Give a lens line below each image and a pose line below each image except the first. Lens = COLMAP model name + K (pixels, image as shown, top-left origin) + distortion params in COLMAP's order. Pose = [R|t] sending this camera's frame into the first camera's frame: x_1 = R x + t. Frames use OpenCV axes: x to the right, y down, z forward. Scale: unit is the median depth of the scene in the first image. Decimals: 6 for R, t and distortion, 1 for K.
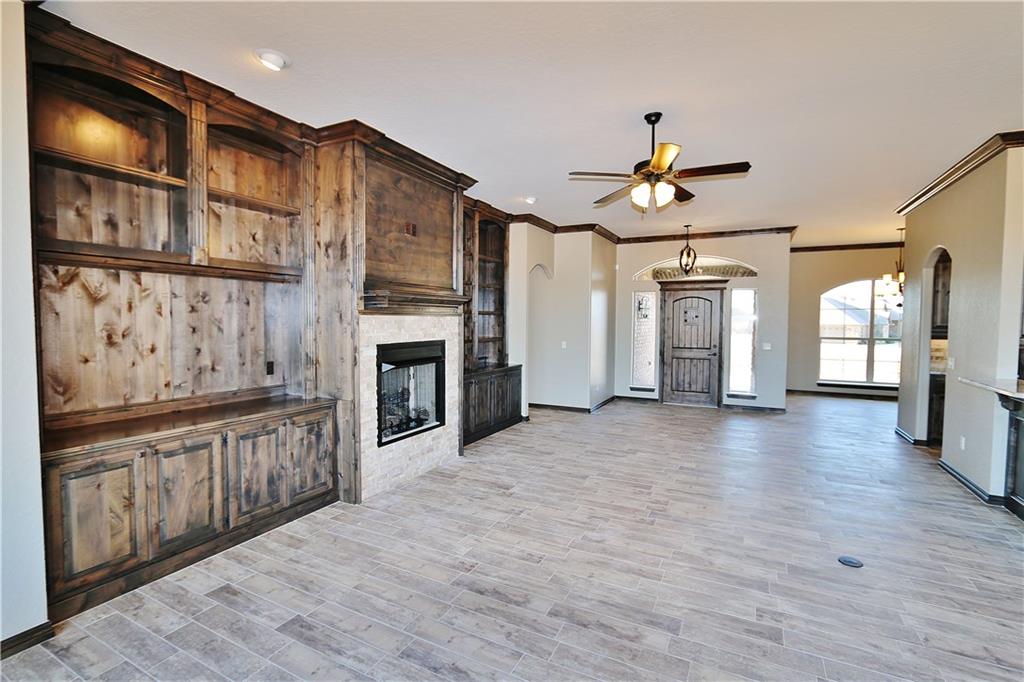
lens RADIAL K [[468.3, 0, 511.1], [0, 468.3, 338.9], [0, 0, 1]] dist [-0.013488, 0.002616]
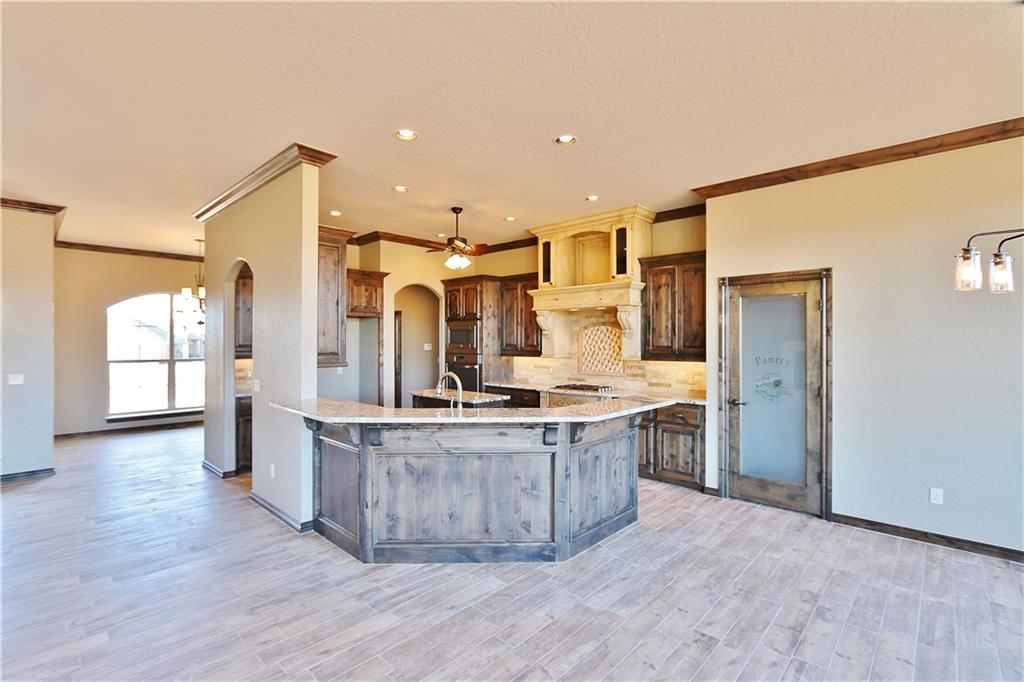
lens RADIAL K [[468.3, 0, 512.7], [0, 468.3, 340.0], [0, 0, 1]] dist [-0.013488, 0.002616]
pose [[0.275130, -0.004587, 0.961396, 0.163644], [0.041574, 0.999110, -0.007131, -0.008290], [-0.960508, 0.041931, 0.275076, 0.210596]]
